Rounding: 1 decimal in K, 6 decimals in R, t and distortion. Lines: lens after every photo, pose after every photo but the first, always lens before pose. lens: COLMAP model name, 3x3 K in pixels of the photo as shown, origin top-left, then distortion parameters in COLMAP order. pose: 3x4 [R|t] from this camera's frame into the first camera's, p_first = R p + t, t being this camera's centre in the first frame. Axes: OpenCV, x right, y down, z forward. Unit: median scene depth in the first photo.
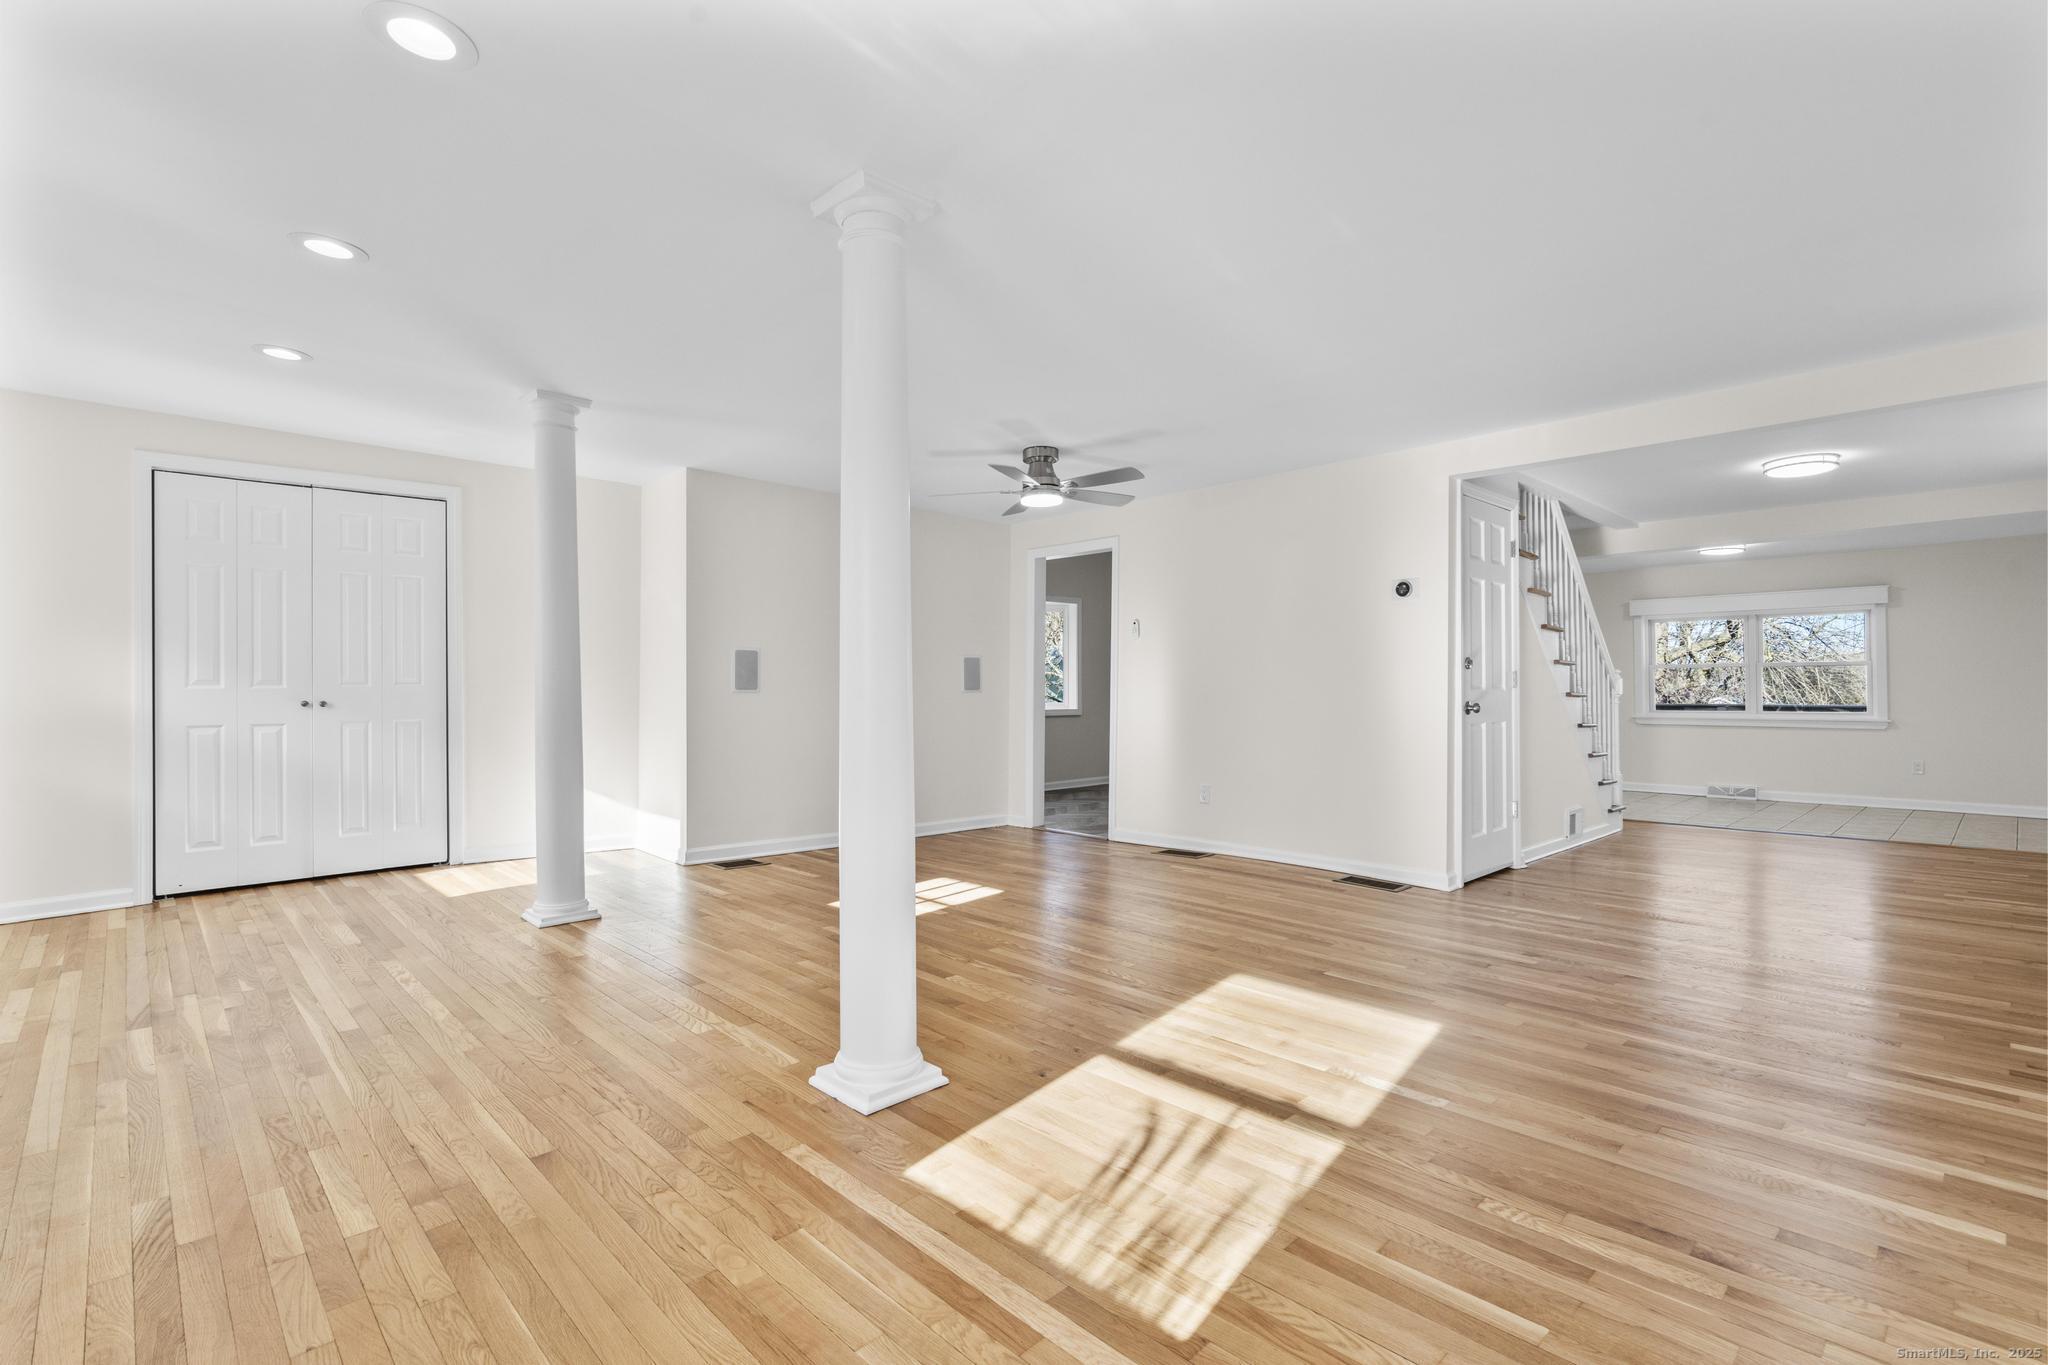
lens RADIAL K [[944.6, 0, 1002.5], [0, 944.6, 678.6], [0, 0, 1]] dist [-0.003930, -0.000443]
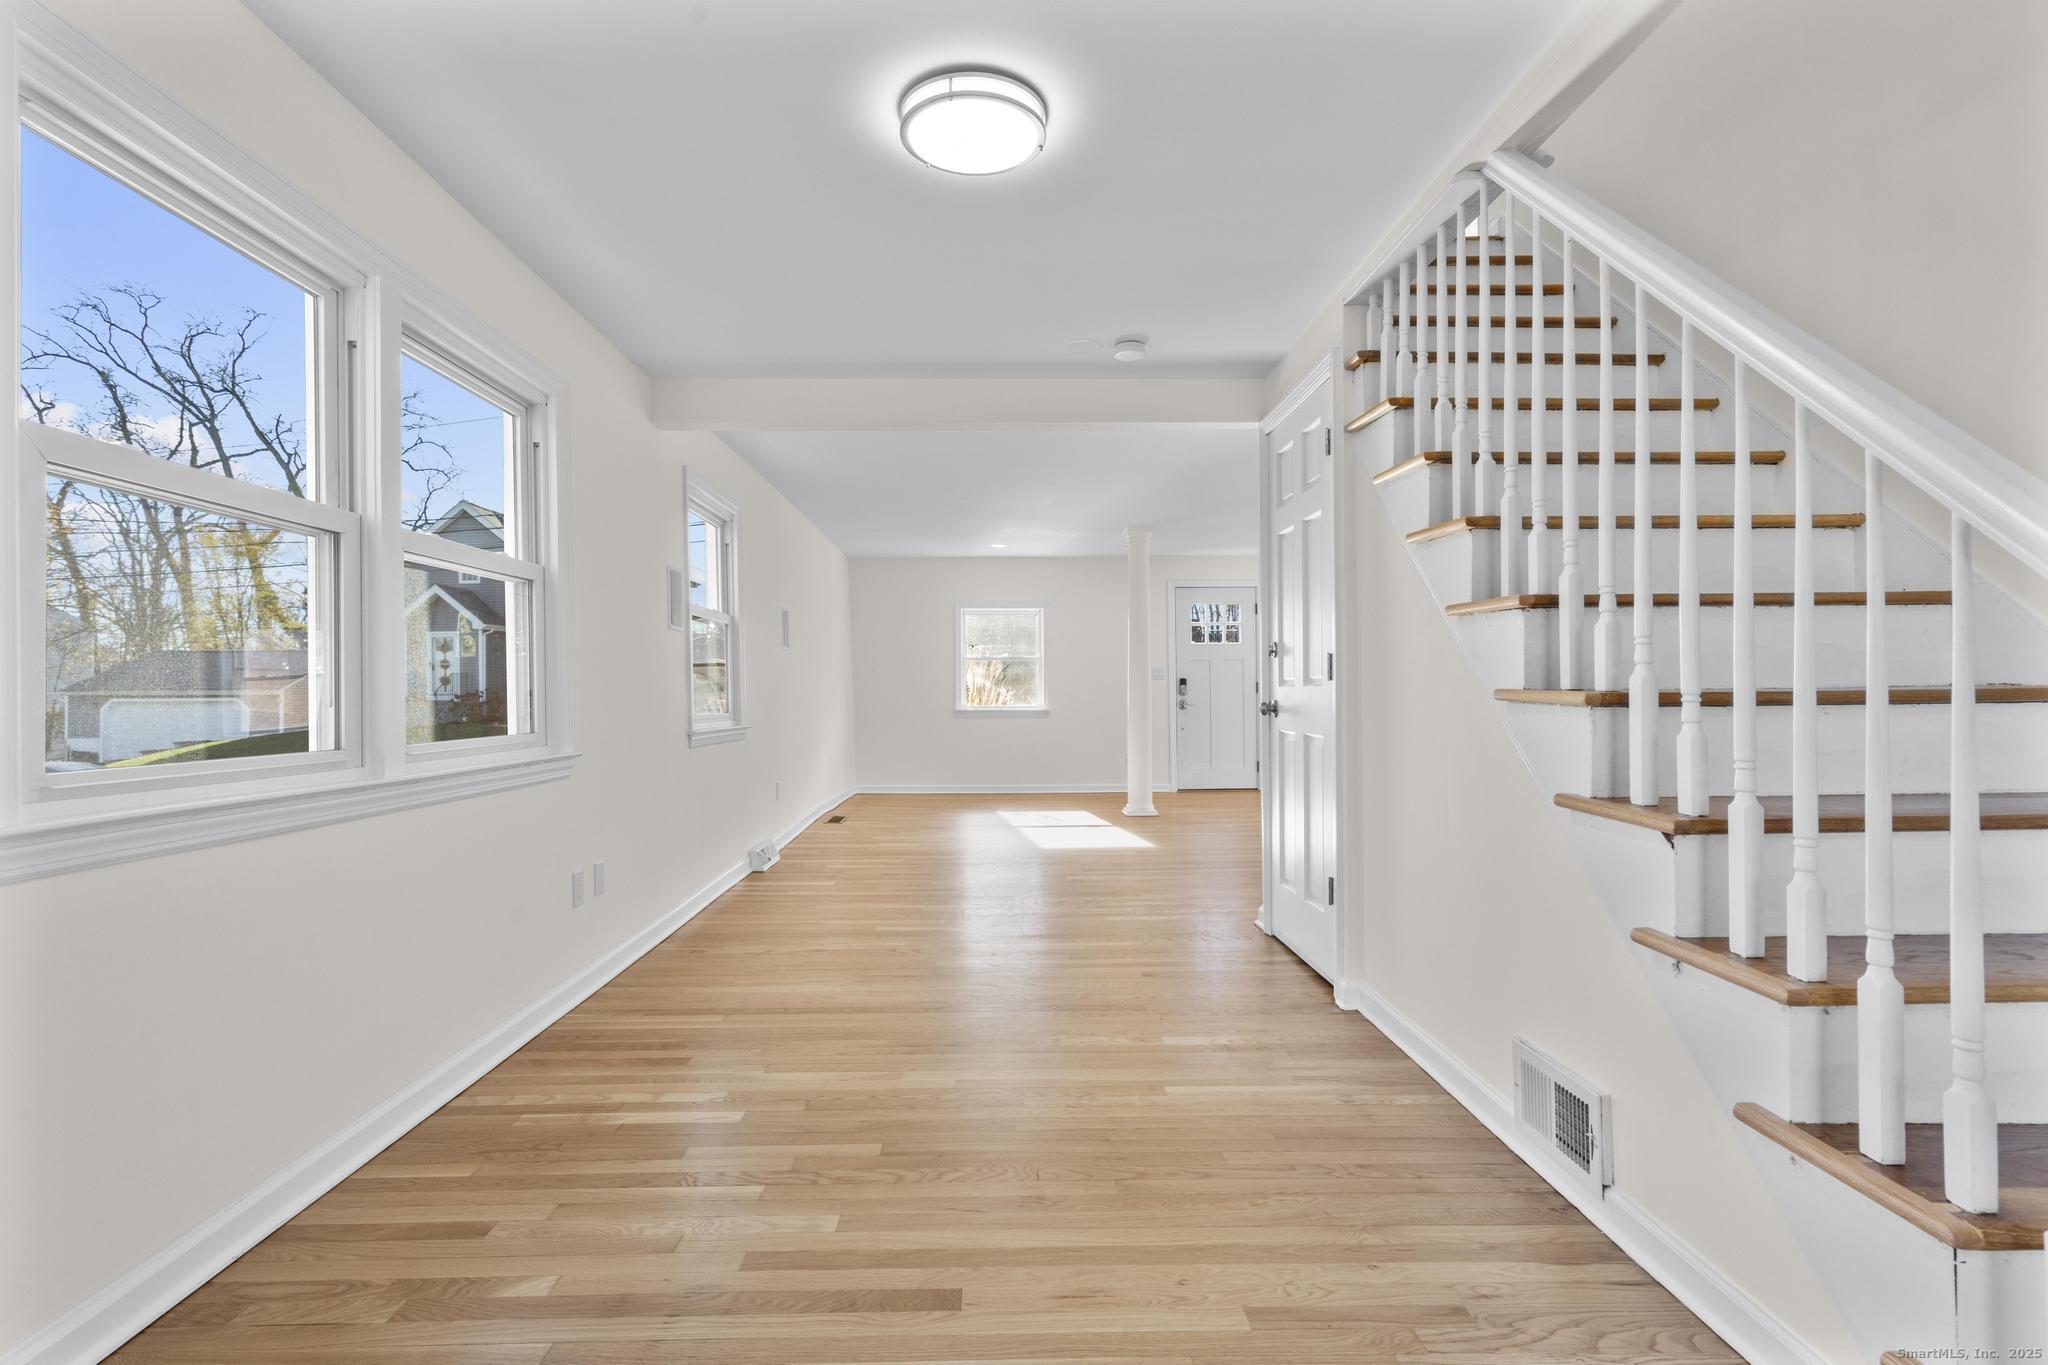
lens RADIAL K [[948.7, 0, 1015.1], [0, 948.7, 685.3], [0, 0, 1]] dist [-0.005936, 0.000458]
pose [[-0.665902, -0.000447, -0.746039, 0.899971], [0.011510, 0.999875, -0.010873, 0.013698], [0.745951, -0.015827, -0.665813, 1.012176]]
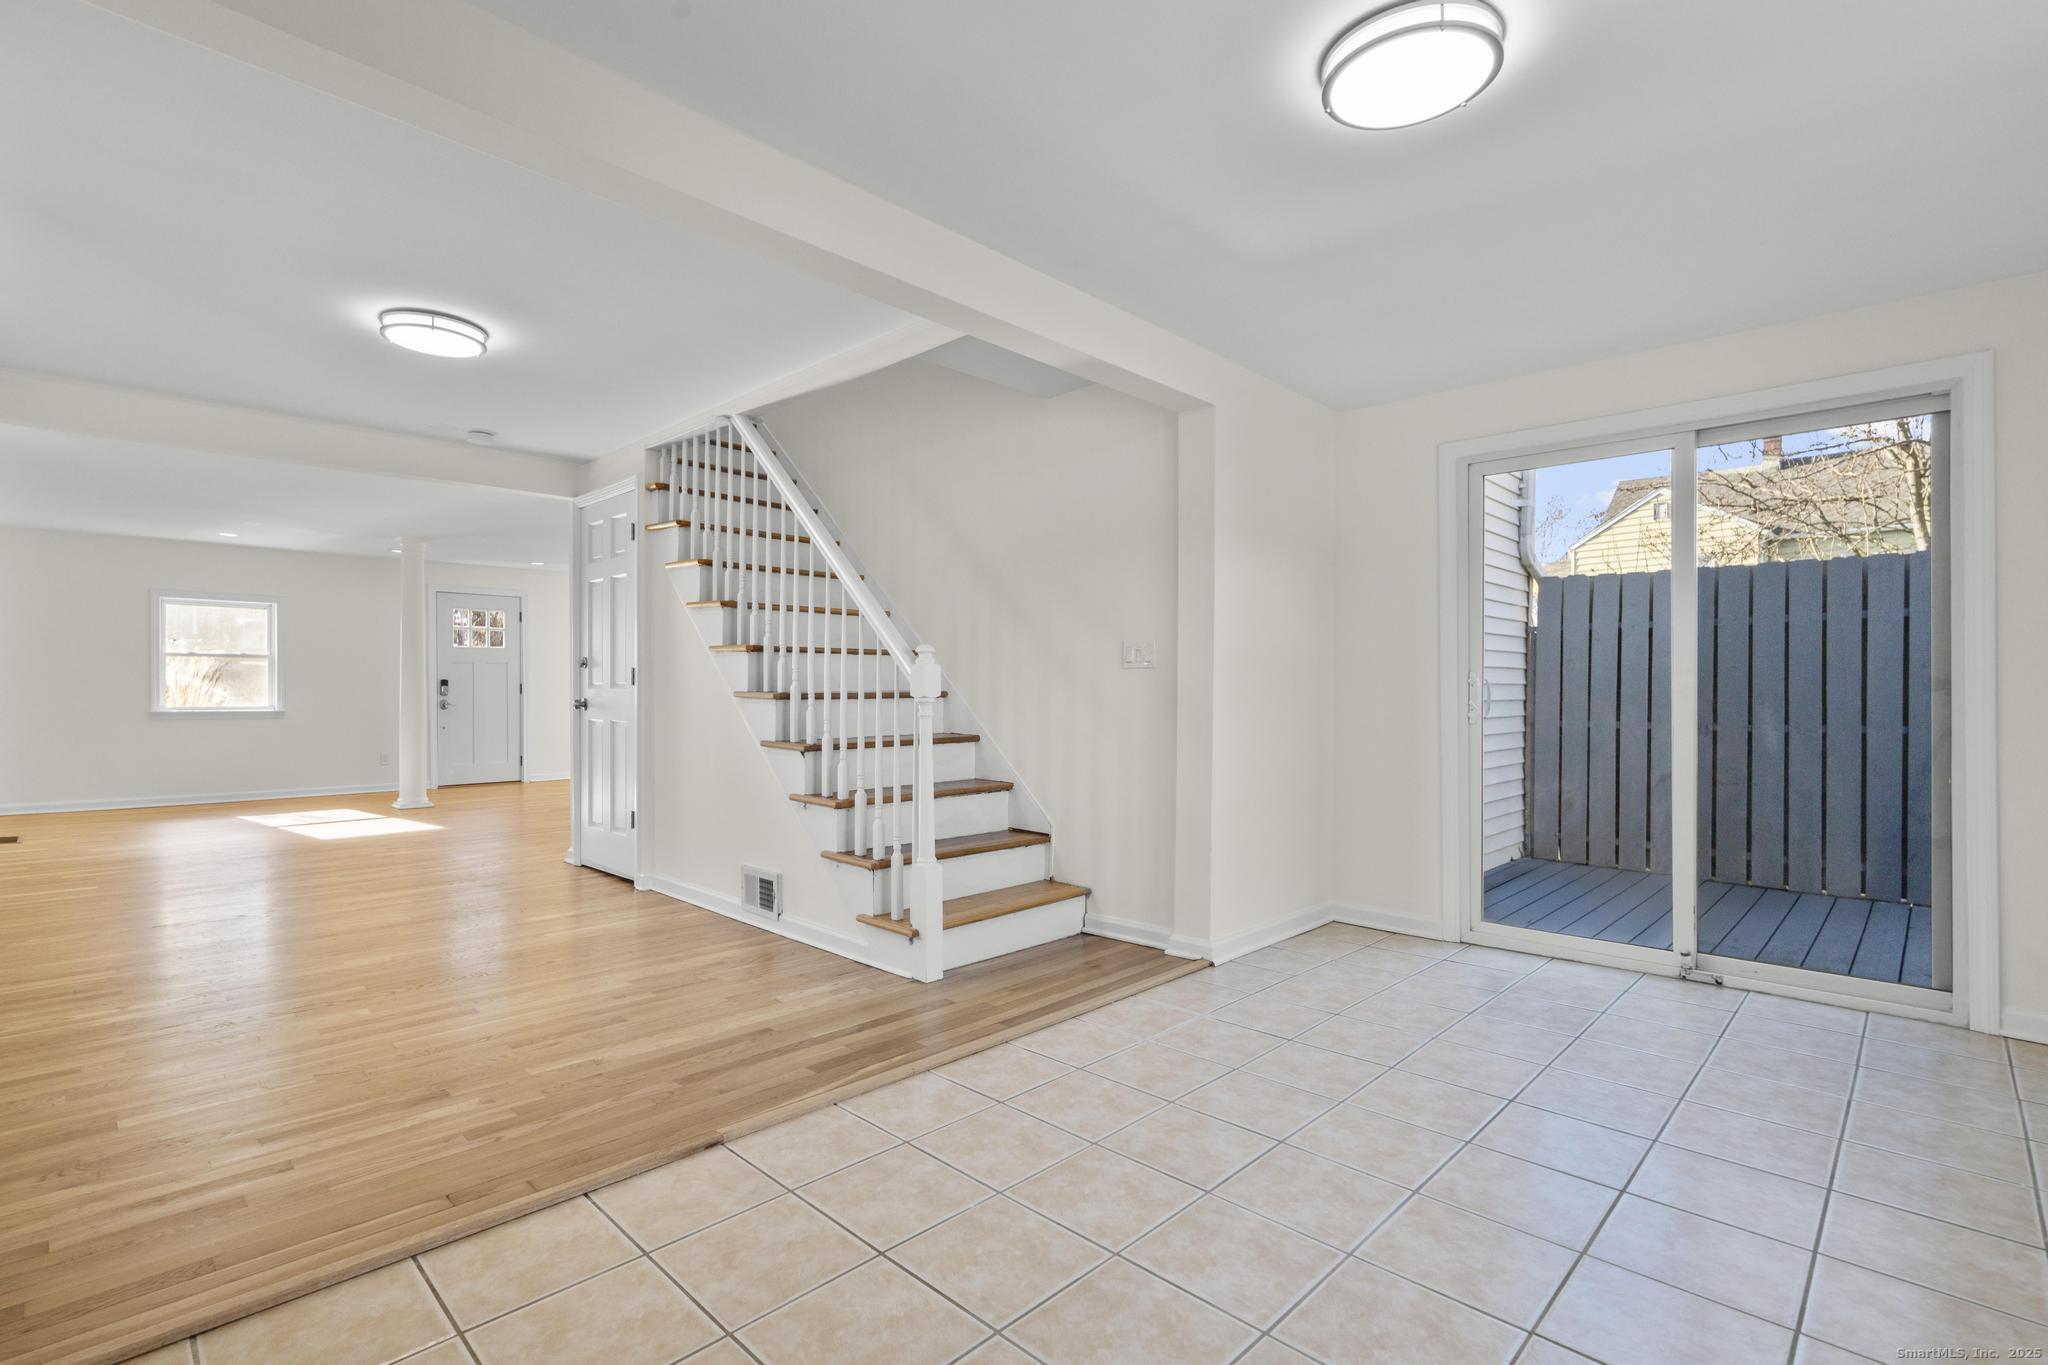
lens RADIAL K [[948.7, 0, 1015.1], [0, 948.7, 685.3], [0, 0, 1]] dist [-0.005936, 0.000458]
pose [[0.044766, -0.005932, -0.998980, 1.195275], [0.006636, 0.999962, -0.005640, 0.014069], [0.998975, -0.006377, 0.044804, 1.079425]]
